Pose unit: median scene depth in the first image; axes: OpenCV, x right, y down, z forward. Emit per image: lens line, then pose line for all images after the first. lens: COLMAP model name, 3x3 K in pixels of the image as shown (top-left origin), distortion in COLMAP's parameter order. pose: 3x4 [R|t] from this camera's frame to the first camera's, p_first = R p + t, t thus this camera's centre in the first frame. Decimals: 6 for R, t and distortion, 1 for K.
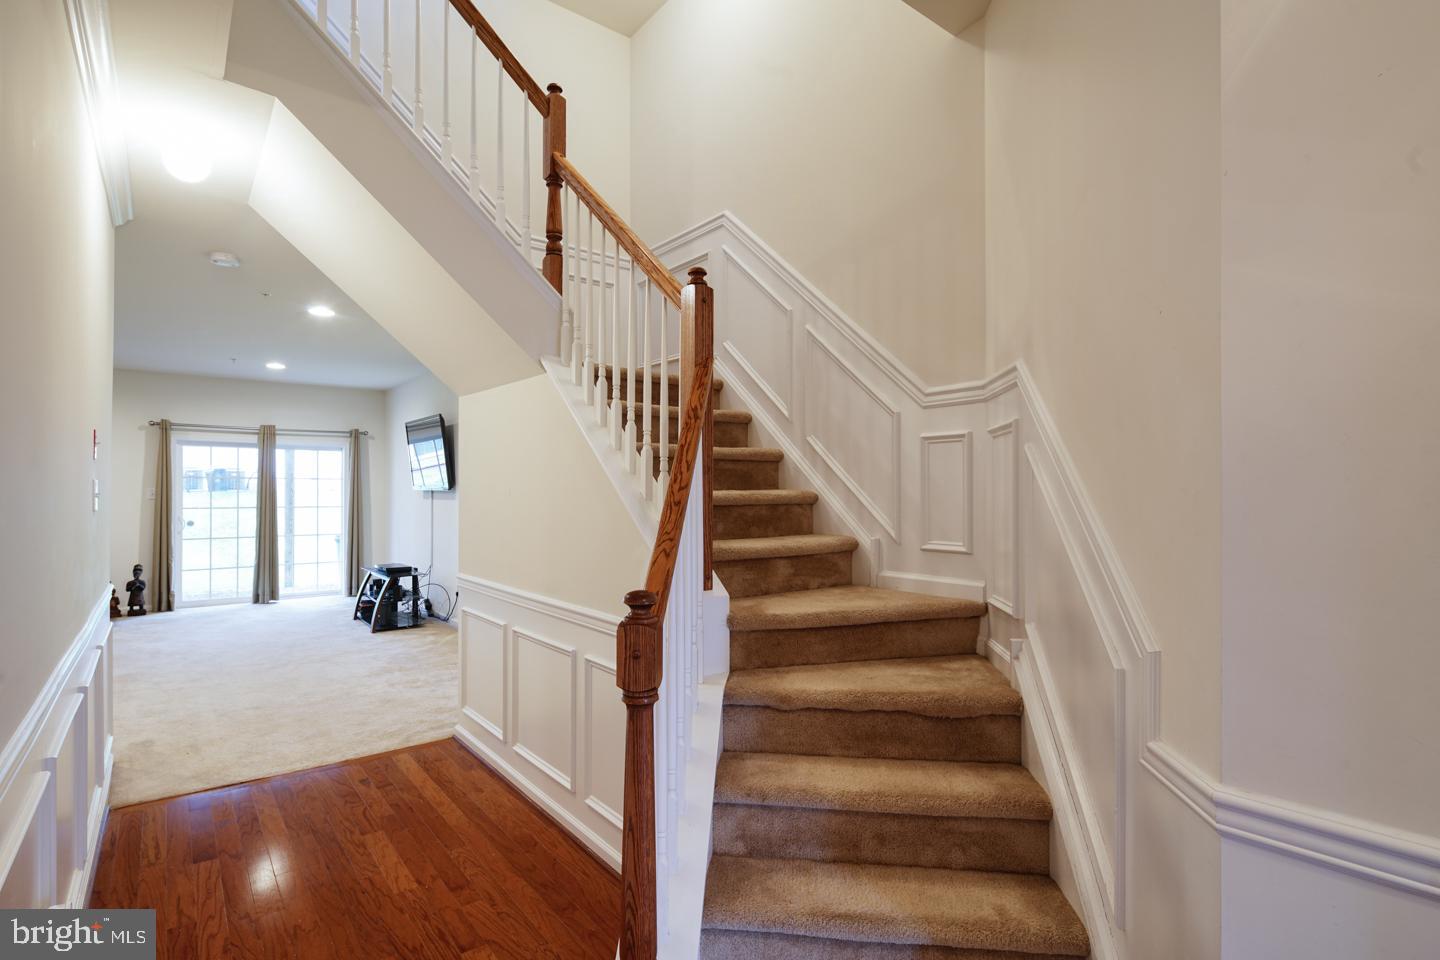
lens RADIAL K [[703.4, 0, 722.0], [0, 703.4, 486.4], [0, 0, 1]] dist [0.017290, 0.000147]
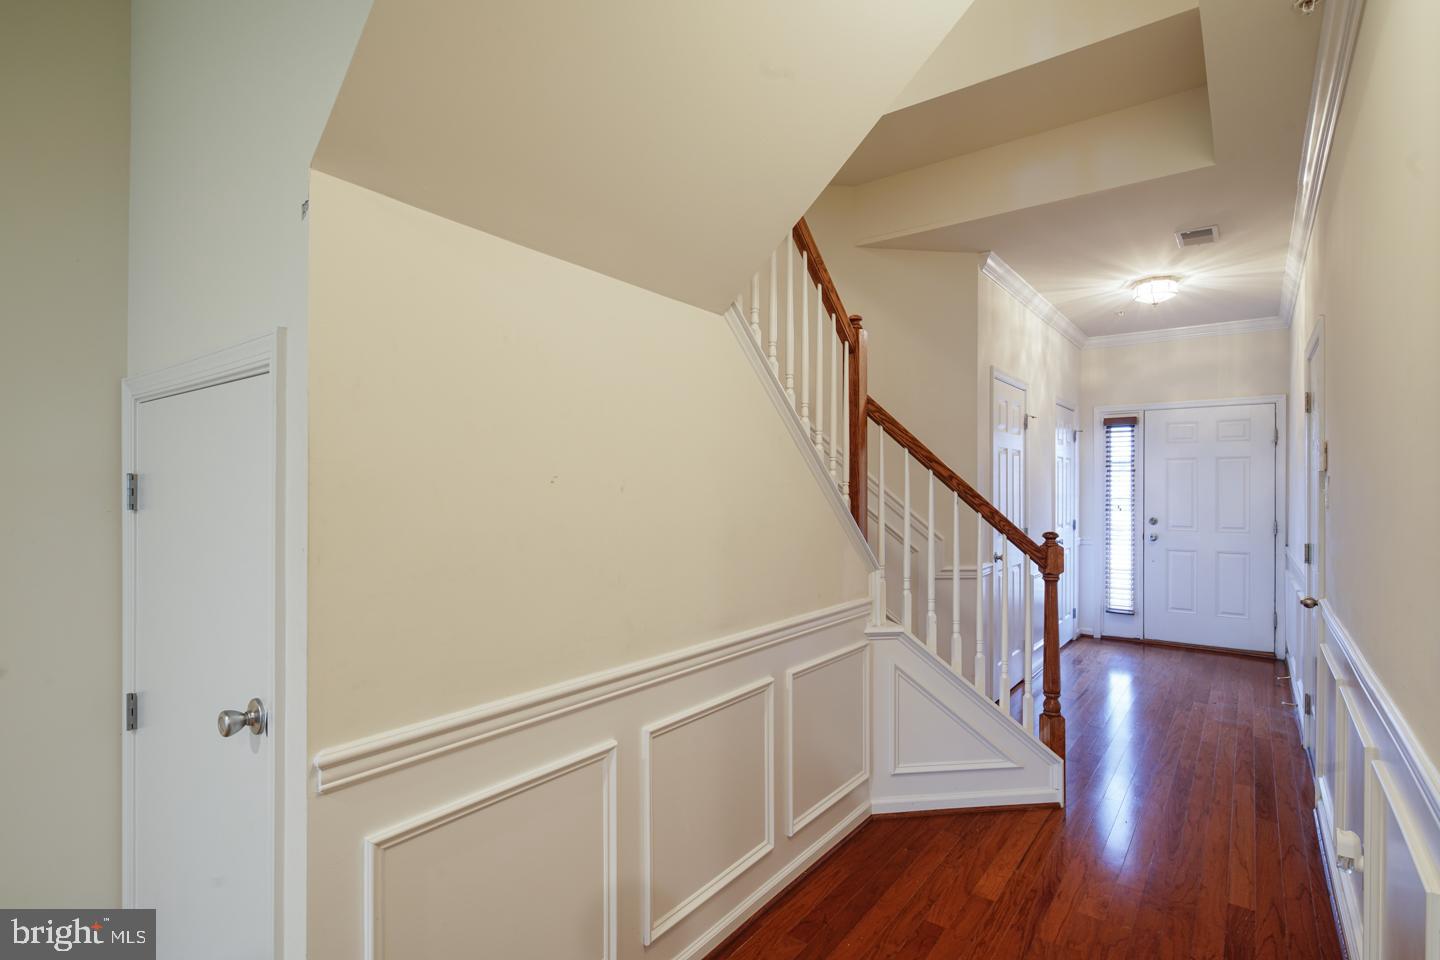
lens RADIAL K [[703.4, 0, 722.0], [0, 703.4, 486.4], [0, 0, 1]] dist [0.017290, 0.000147]
pose [[-0.252979, -0.000906, 0.967471, -1.278200], [-0.003724, 0.999993, -0.000038, 0.011235], [-0.967465, -0.003613, -0.252981, 1.628001]]
